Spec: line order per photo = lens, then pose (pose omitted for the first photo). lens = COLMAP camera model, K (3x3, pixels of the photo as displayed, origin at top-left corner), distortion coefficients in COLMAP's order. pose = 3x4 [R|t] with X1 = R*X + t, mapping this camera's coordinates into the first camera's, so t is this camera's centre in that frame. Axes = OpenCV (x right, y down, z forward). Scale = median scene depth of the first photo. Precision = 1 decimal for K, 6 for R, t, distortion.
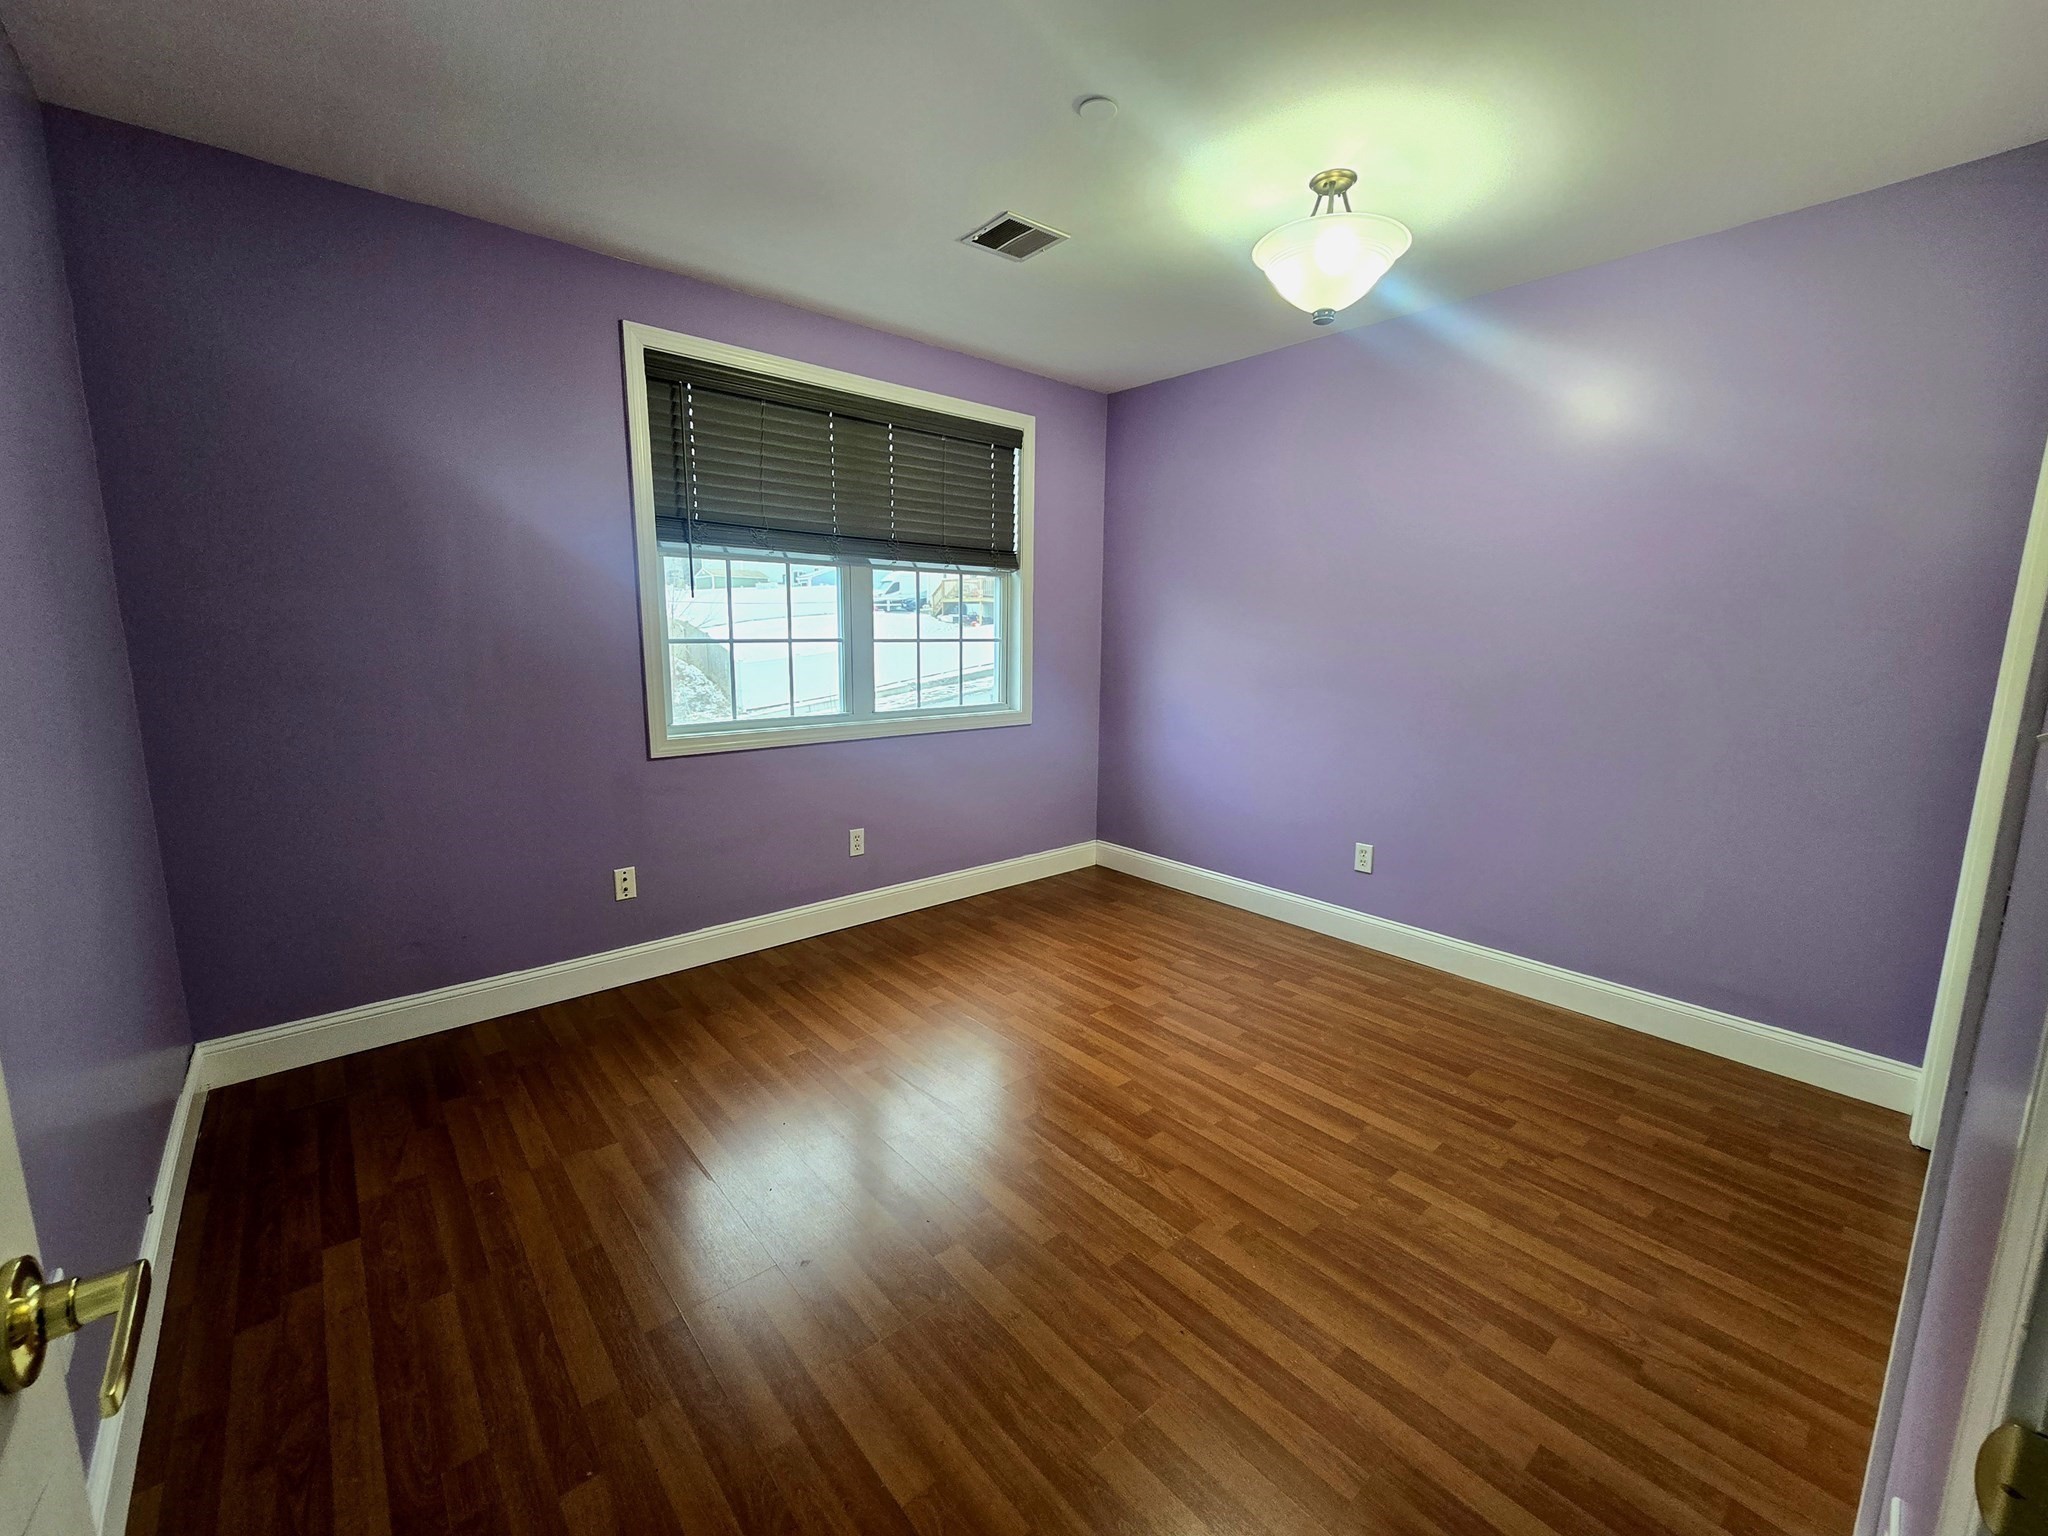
lens RADIAL K [[841.6, 0, 1020.2], [0, 841.6, 770.5], [0, 0, 1]] dist [-0.001690, 0.001018]
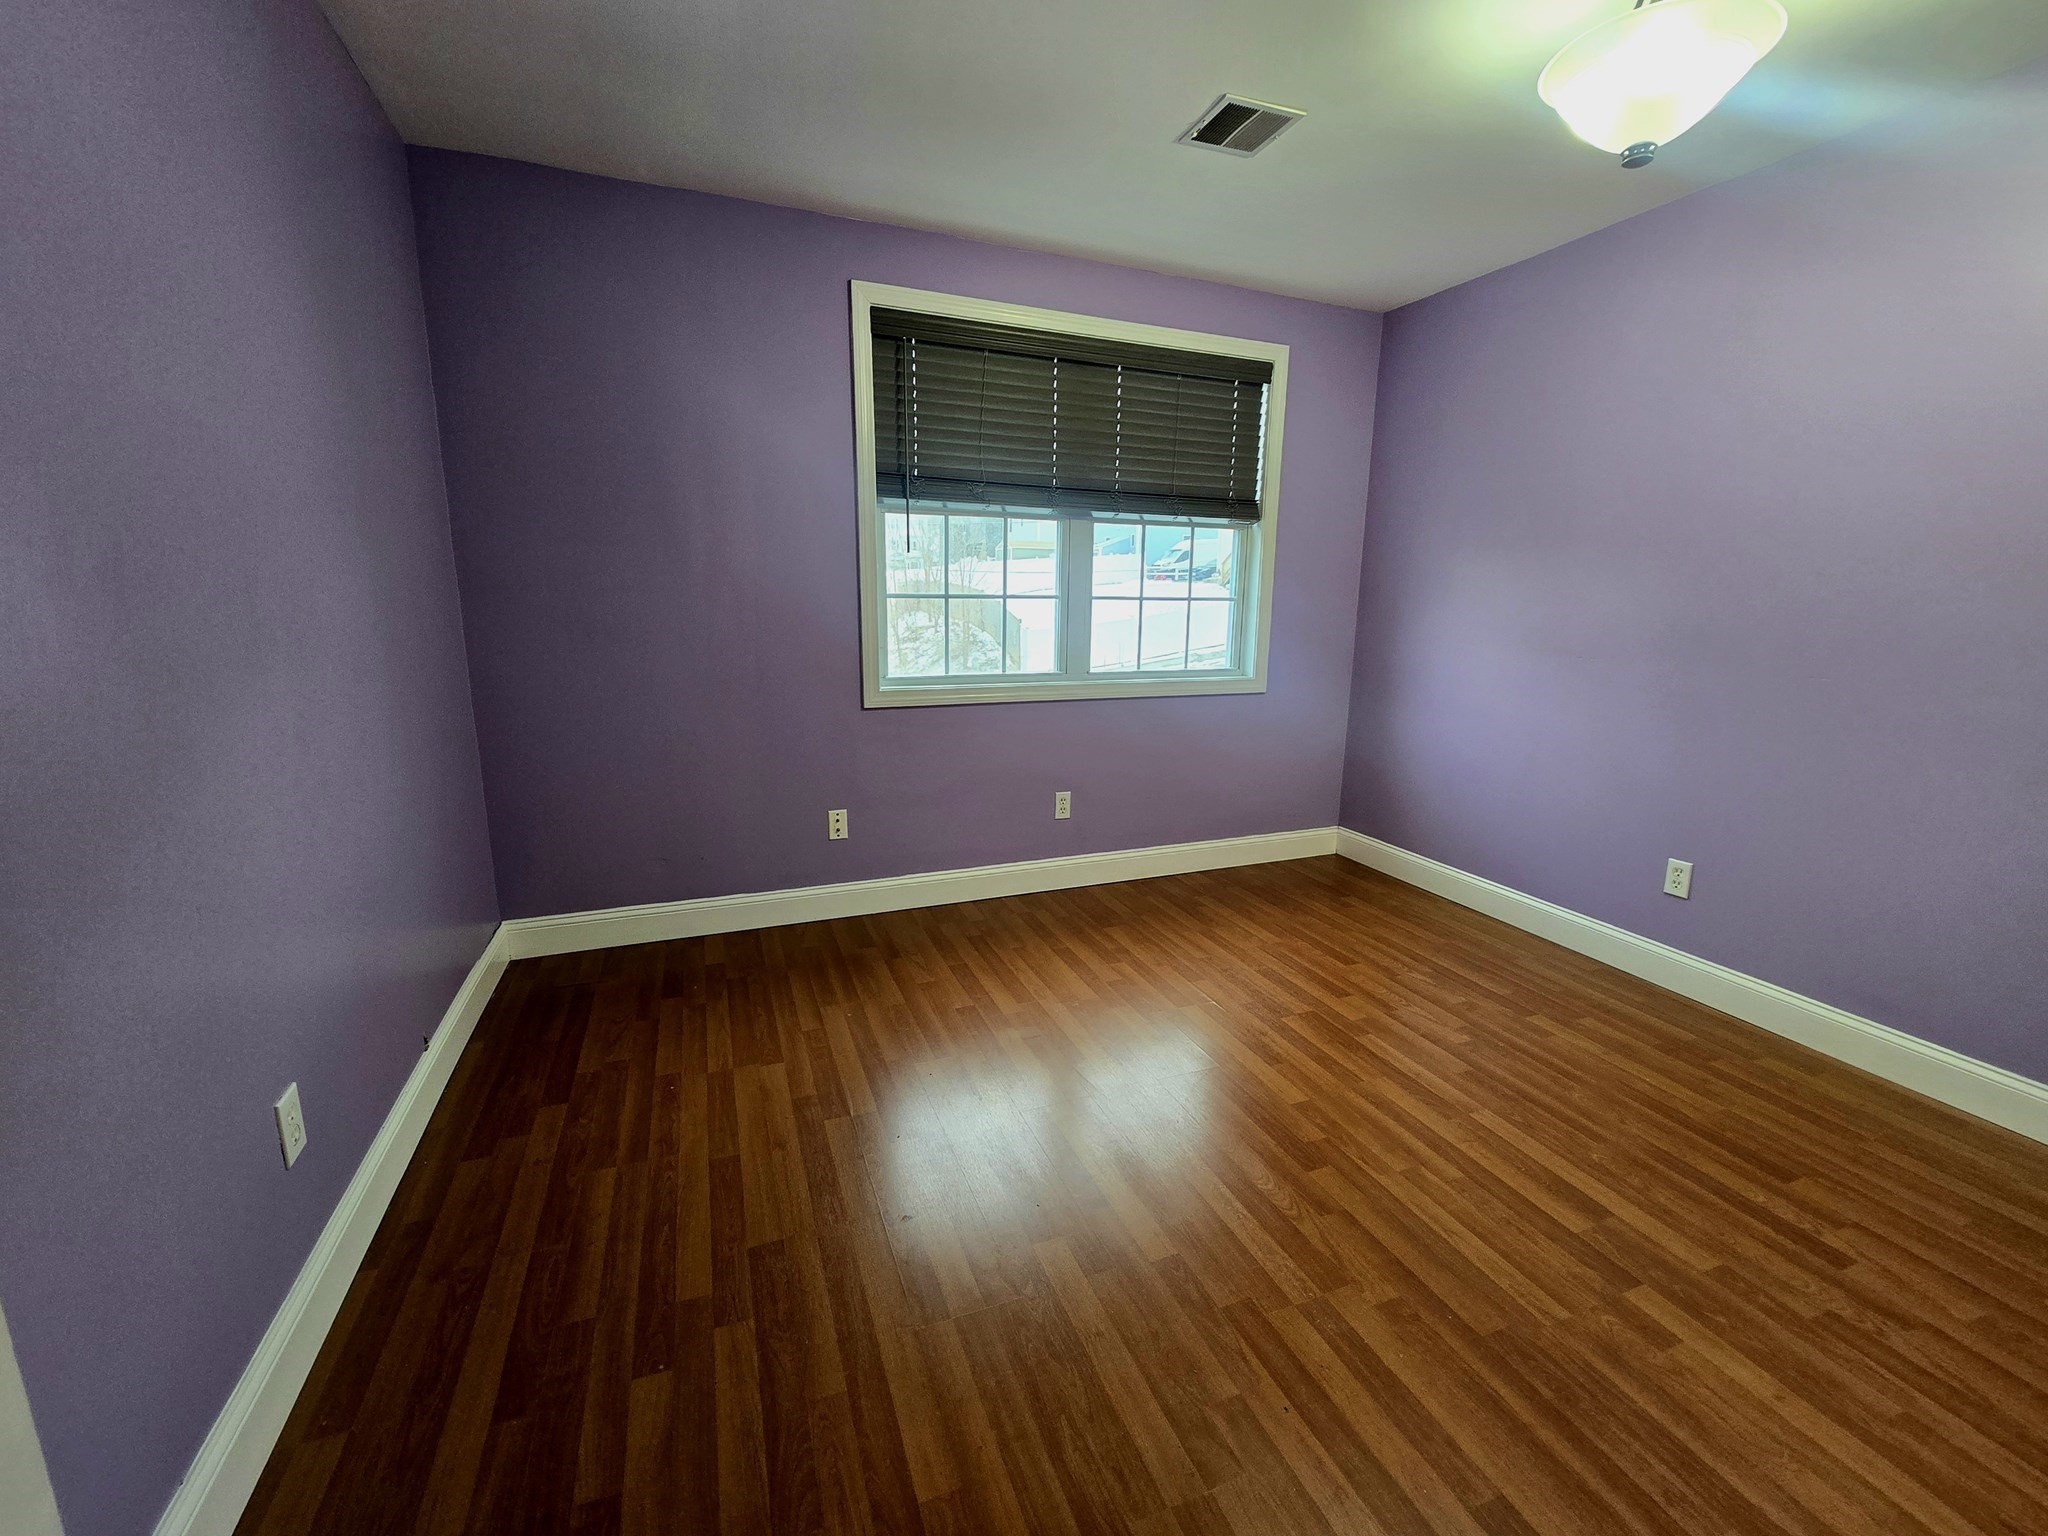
lens RADIAL K [[841.6, 0, 1021.3], [0, 841.6, 771.1], [0, 0, 1]] dist [-0.001690, 0.001018]
pose [[0.943554, 0.069916, -0.323756, 0.106545], [-0.058481, 0.997277, 0.044928, 0.006641], [0.326016, -0.023459, 0.945073, 0.084902]]
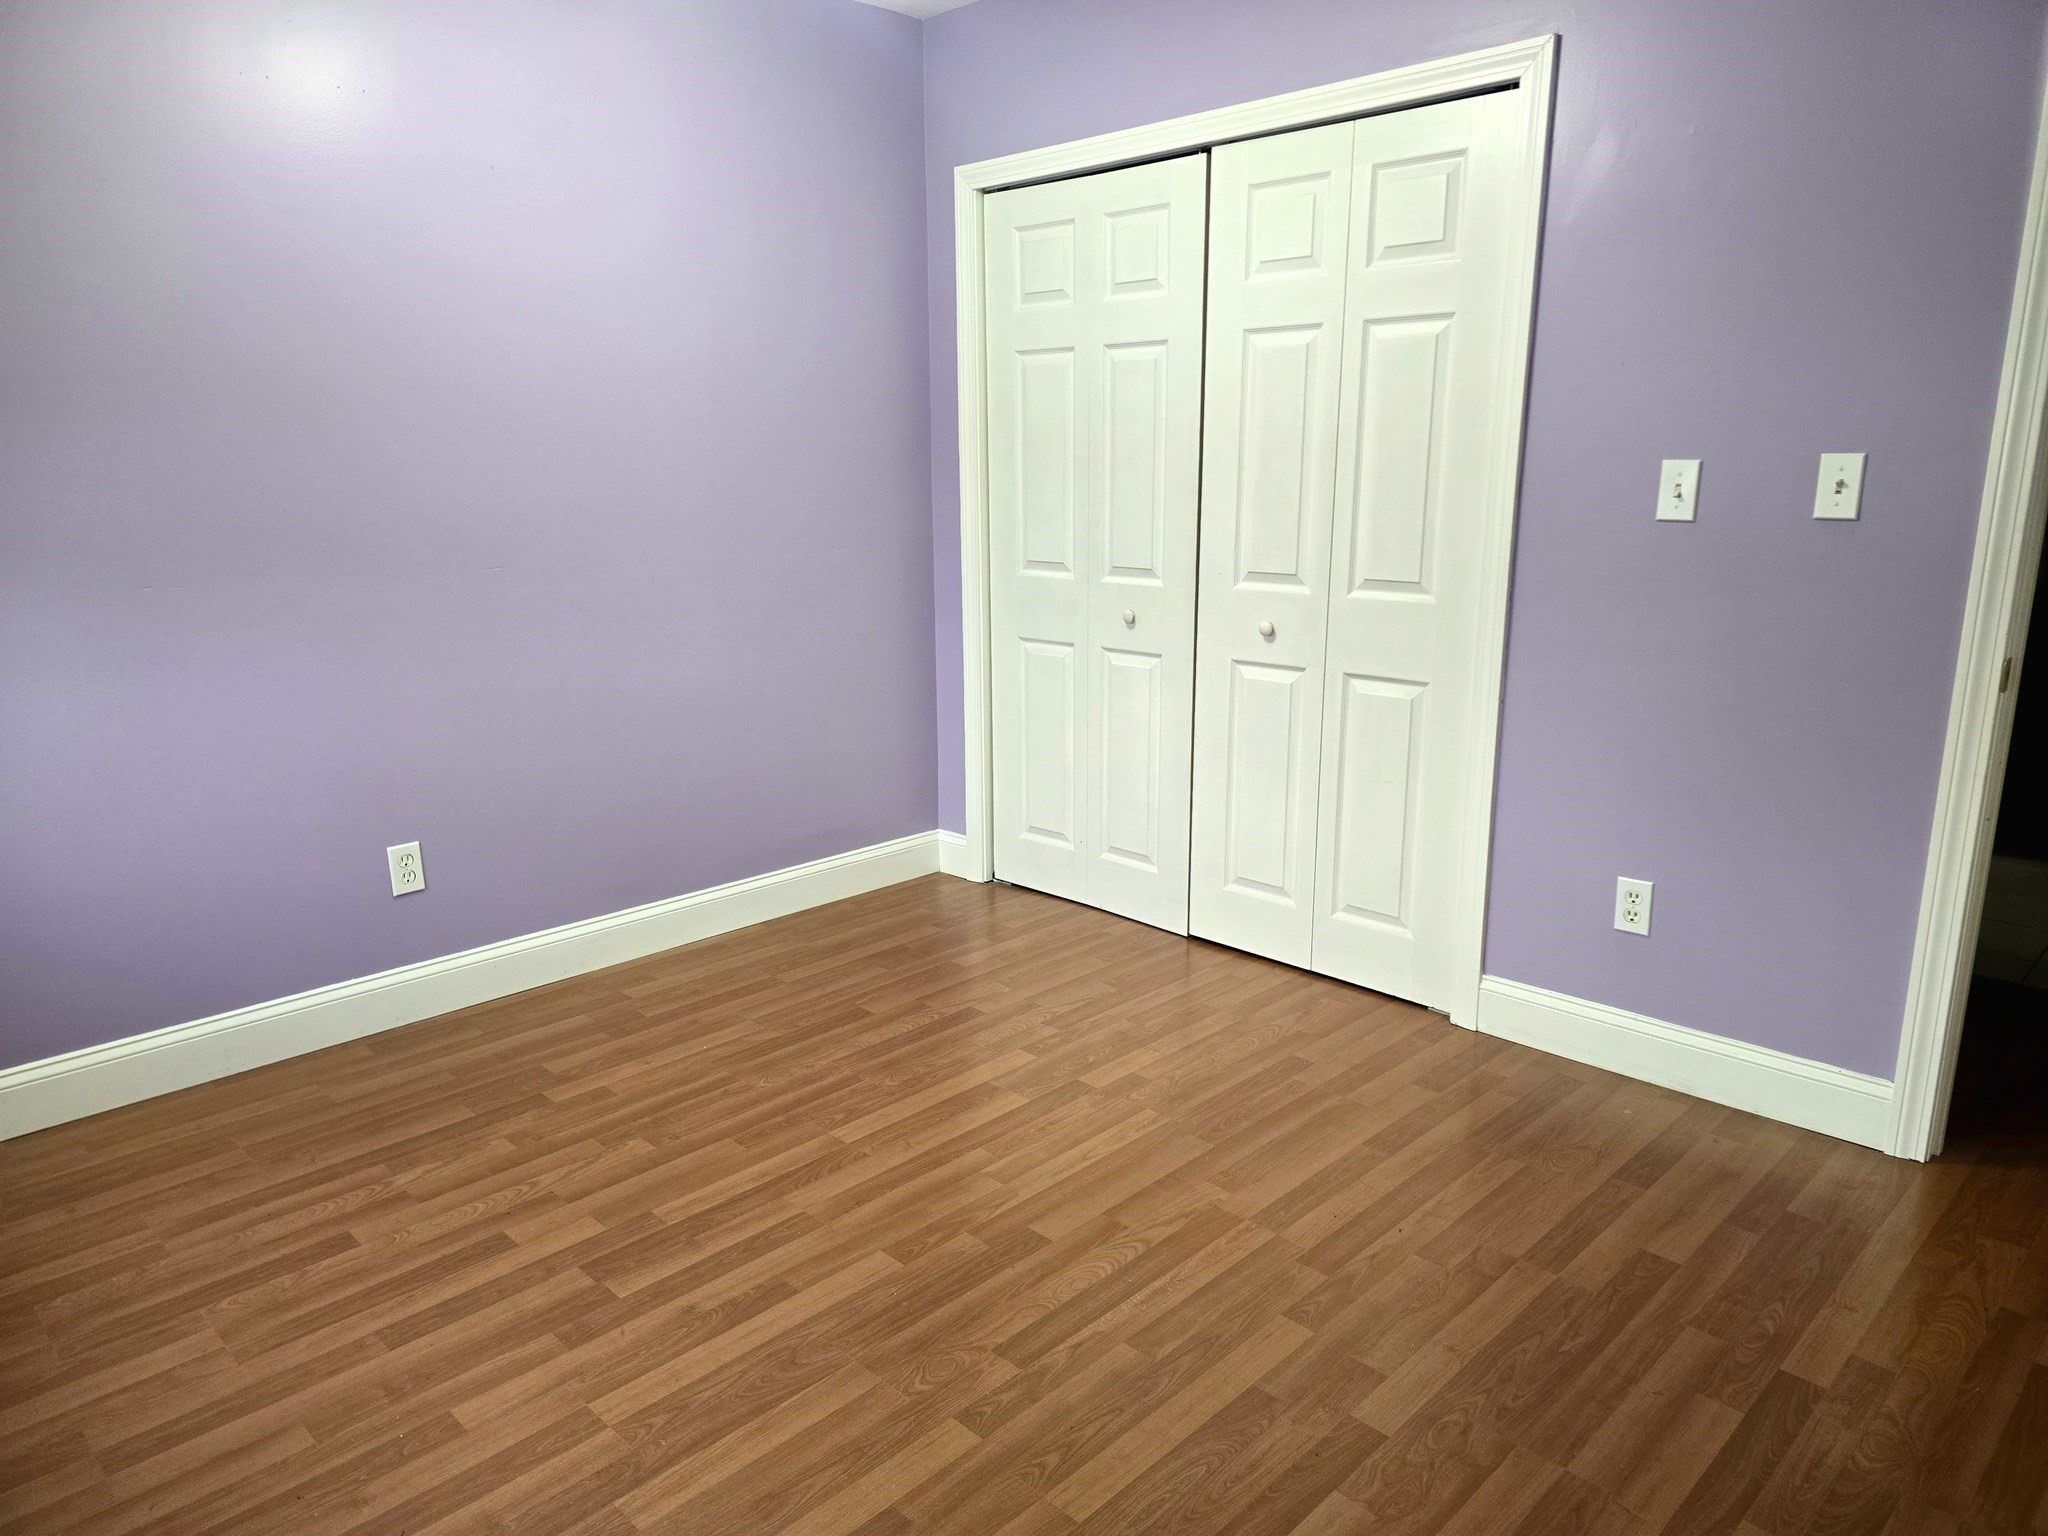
lens RADIAL K [[1359.1, 0, 1036.3], [0, 1359.1, 771.1], [0, 0, 1]] dist [0.075129, -0.067077]
pose [[-0.088943, -0.237425, 0.967325, -0.692871], [0.171155, 0.953086, 0.249667, -0.159598], [-0.981221, 0.187769, -0.044134, 0.852441]]
